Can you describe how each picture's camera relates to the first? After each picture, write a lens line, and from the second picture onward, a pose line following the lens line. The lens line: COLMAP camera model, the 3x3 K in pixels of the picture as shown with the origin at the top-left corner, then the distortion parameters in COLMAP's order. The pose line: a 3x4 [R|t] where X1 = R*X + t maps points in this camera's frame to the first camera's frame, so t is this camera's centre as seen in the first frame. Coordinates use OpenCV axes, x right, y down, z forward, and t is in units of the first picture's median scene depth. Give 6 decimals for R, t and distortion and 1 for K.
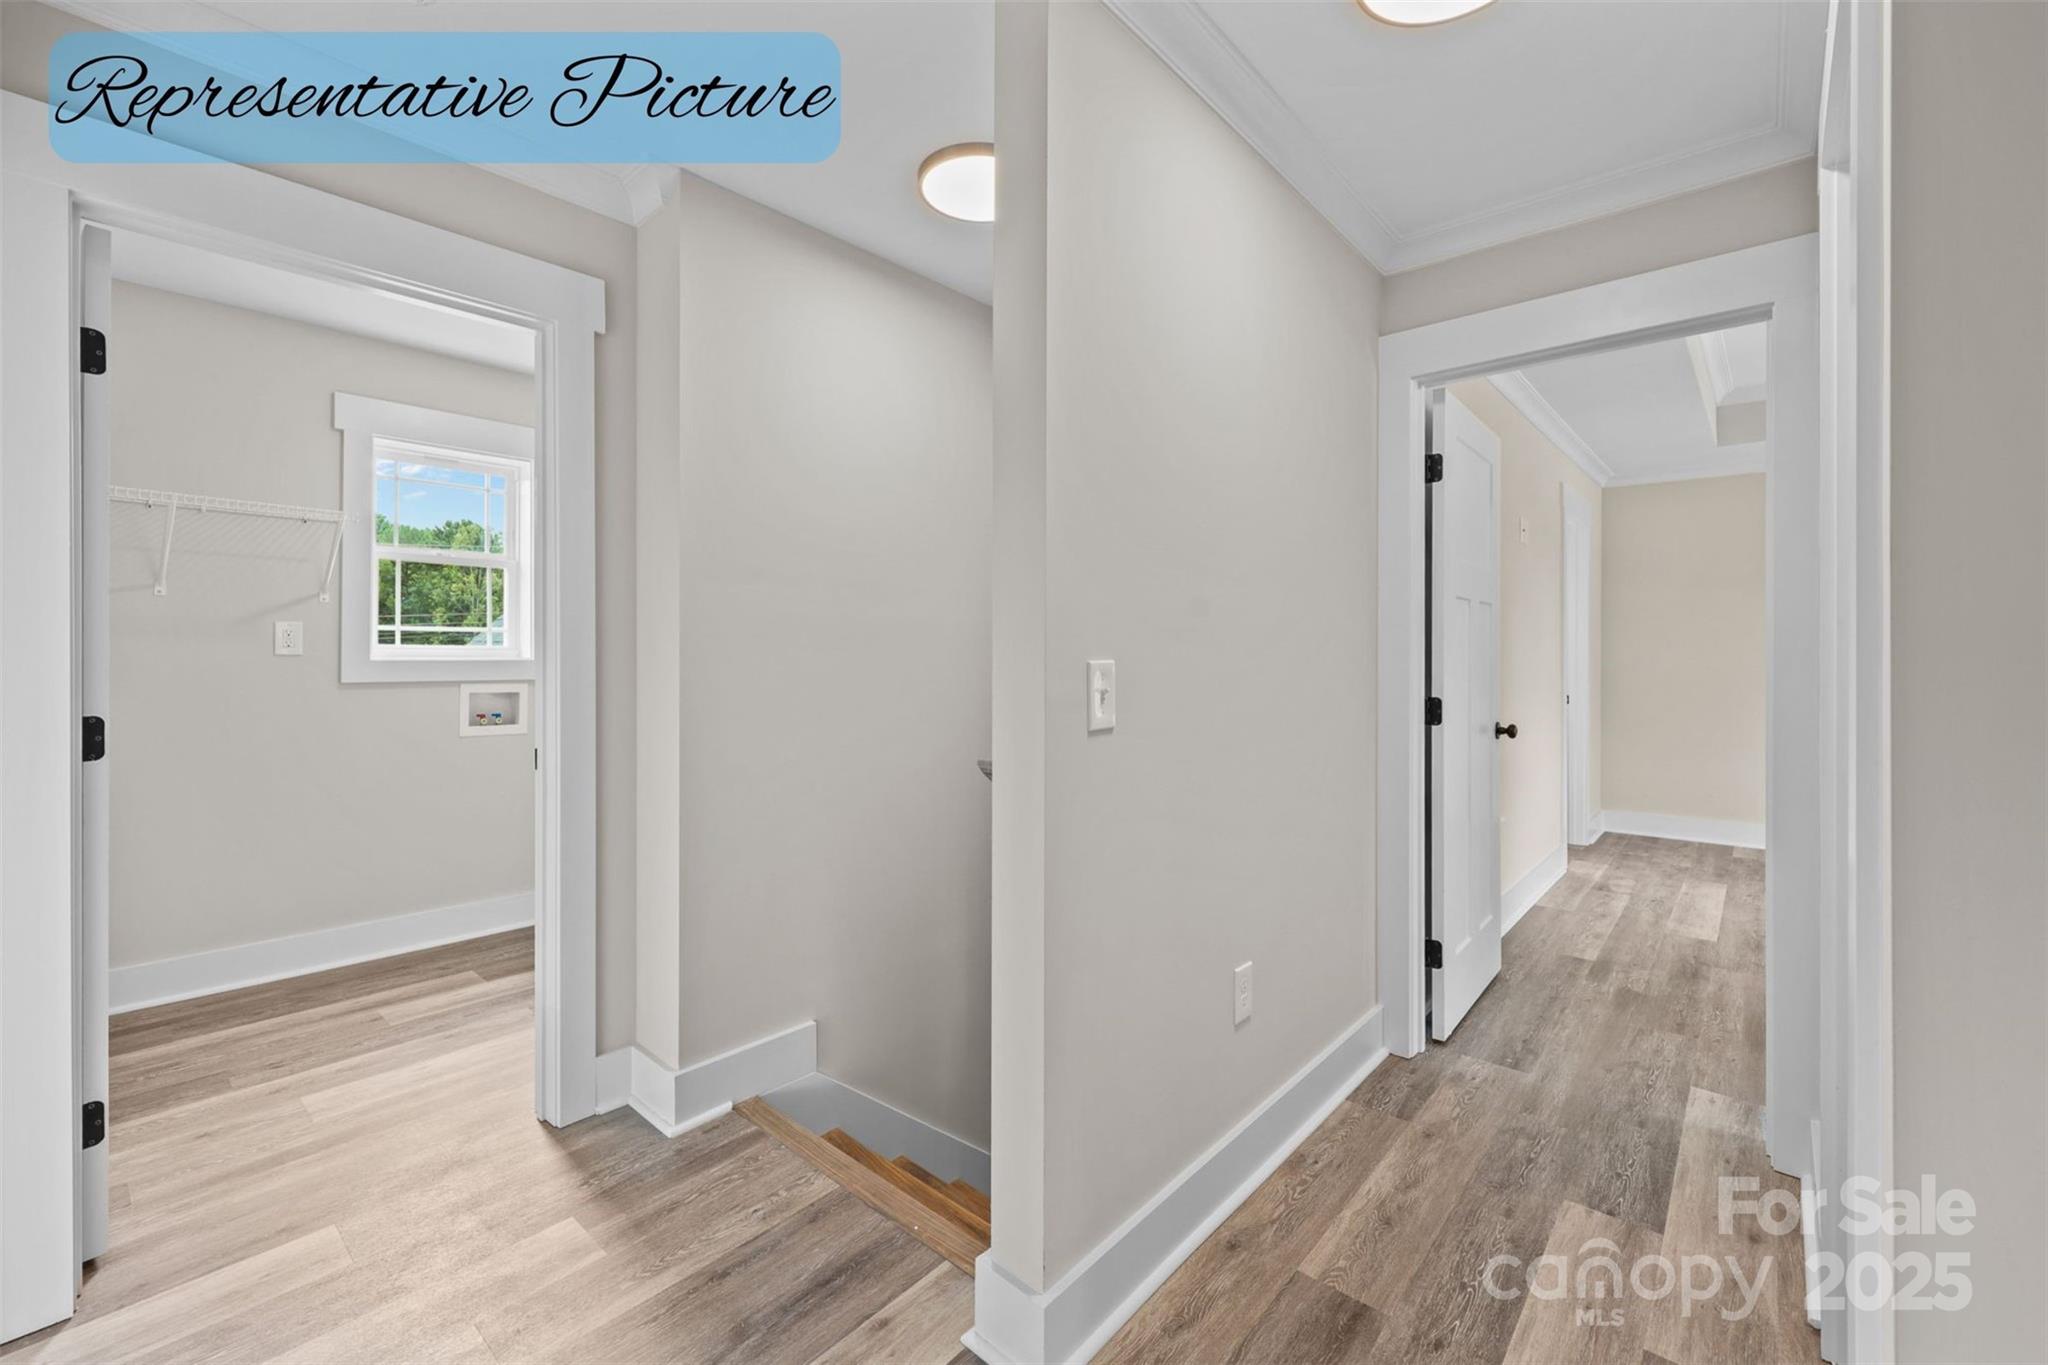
lens RADIAL K [[836.5, 0, 1008.7], [0, 836.5, 672.7], [0, 0, 1]] dist [0.003196, 0.000184]
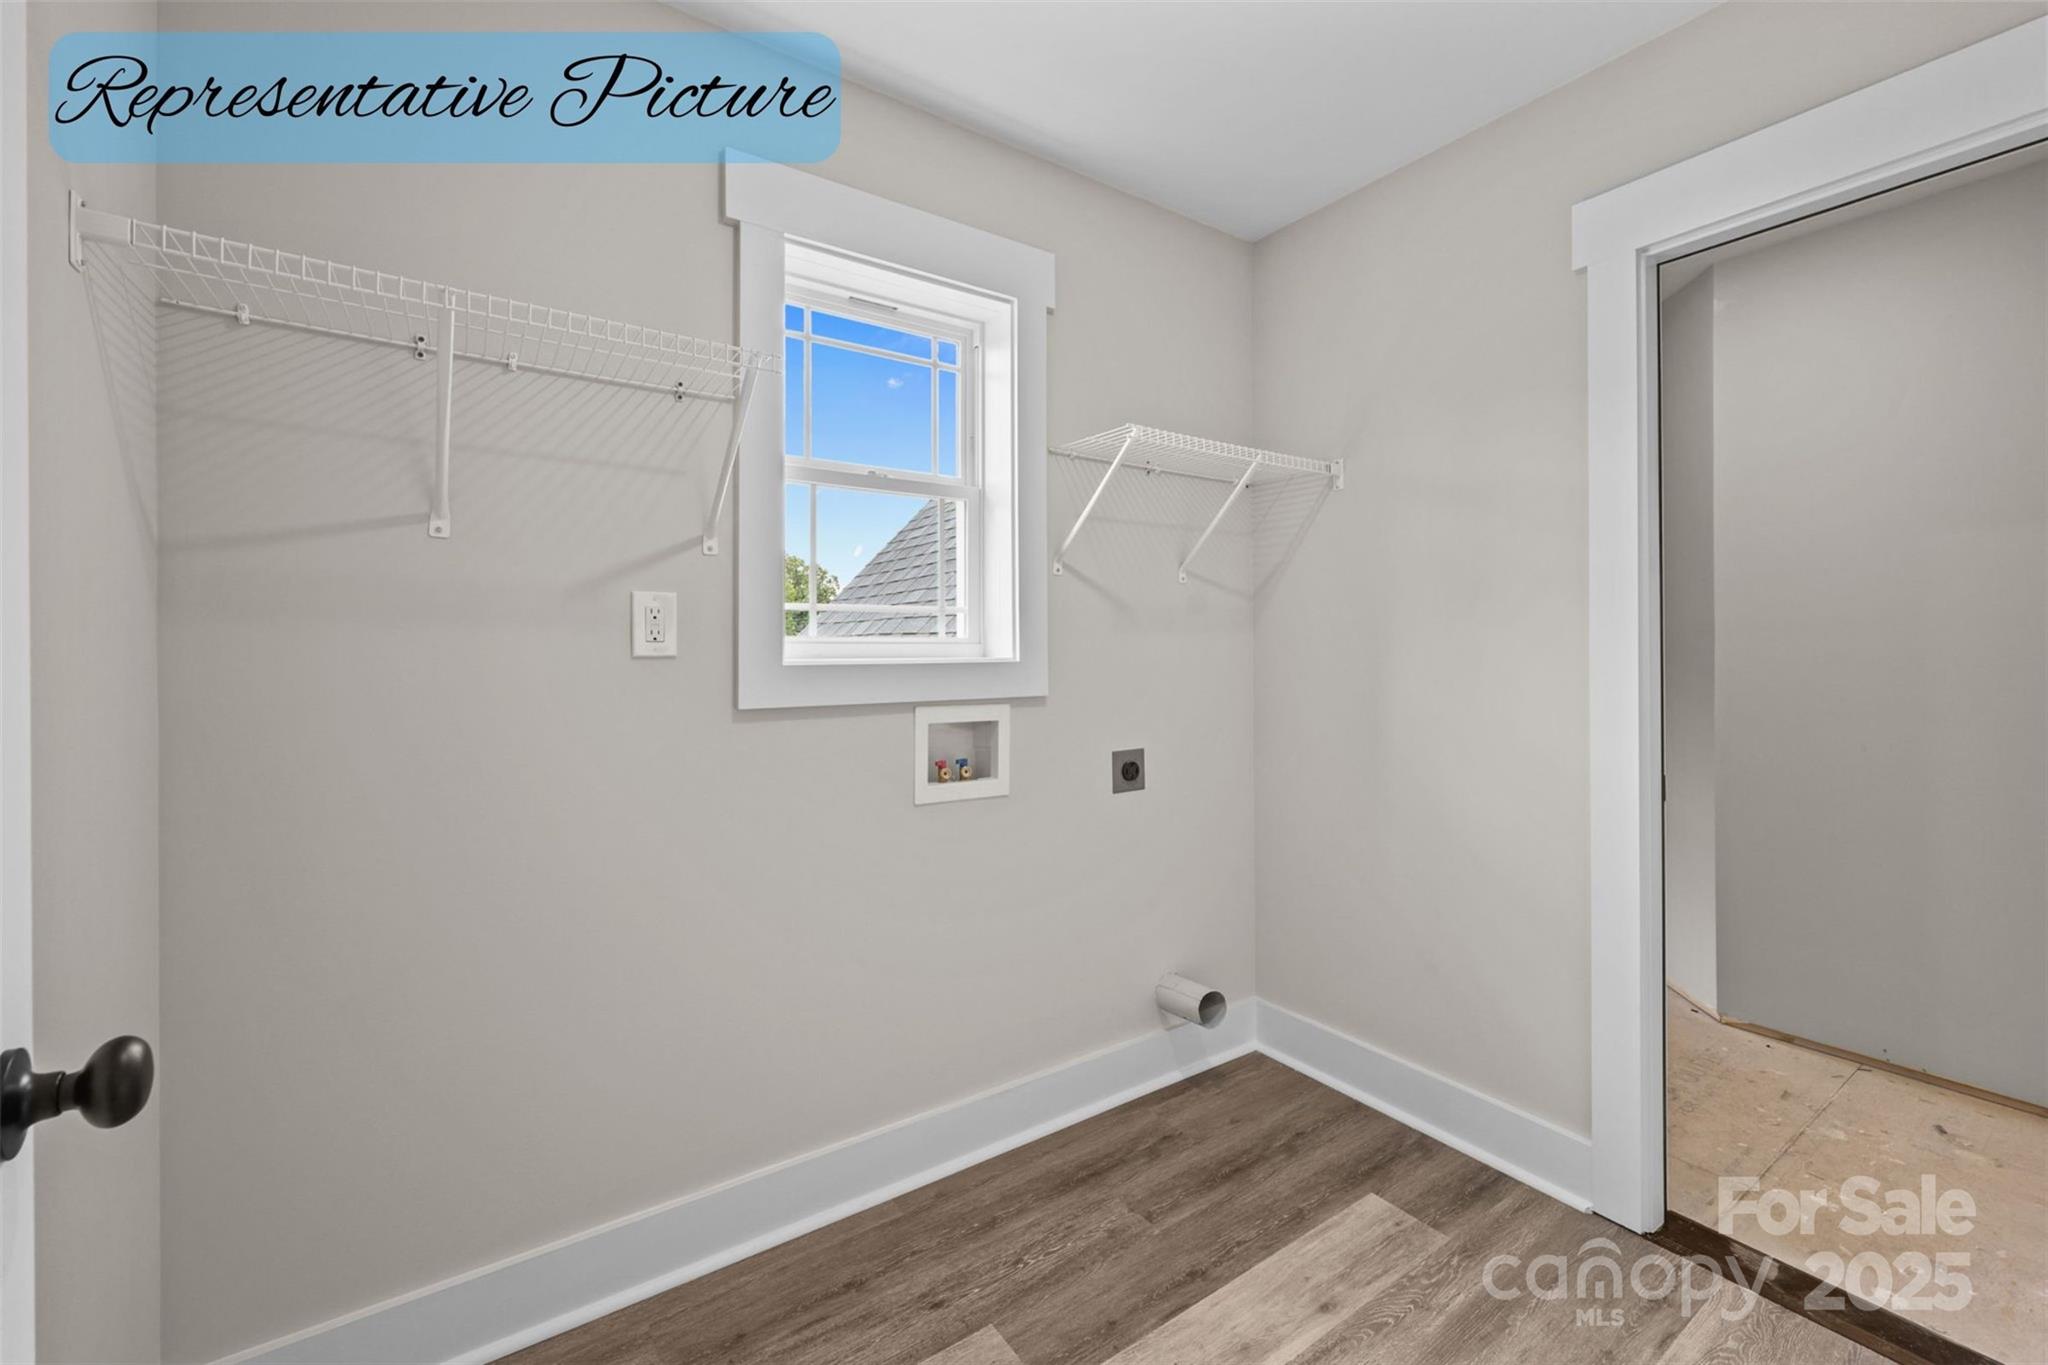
lens RADIAL K [[836.5, 0, 1032.0], [0, 836.5, 672.7], [0, 0, 1]] dist [0.003196, 0.000184]
pose [[0.972007, -0.005390, -0.234890, -0.455367], [0.005503, 0.999985, -0.000175, -0.008582], [0.234887, -0.001122, 0.972022, 0.492926]]
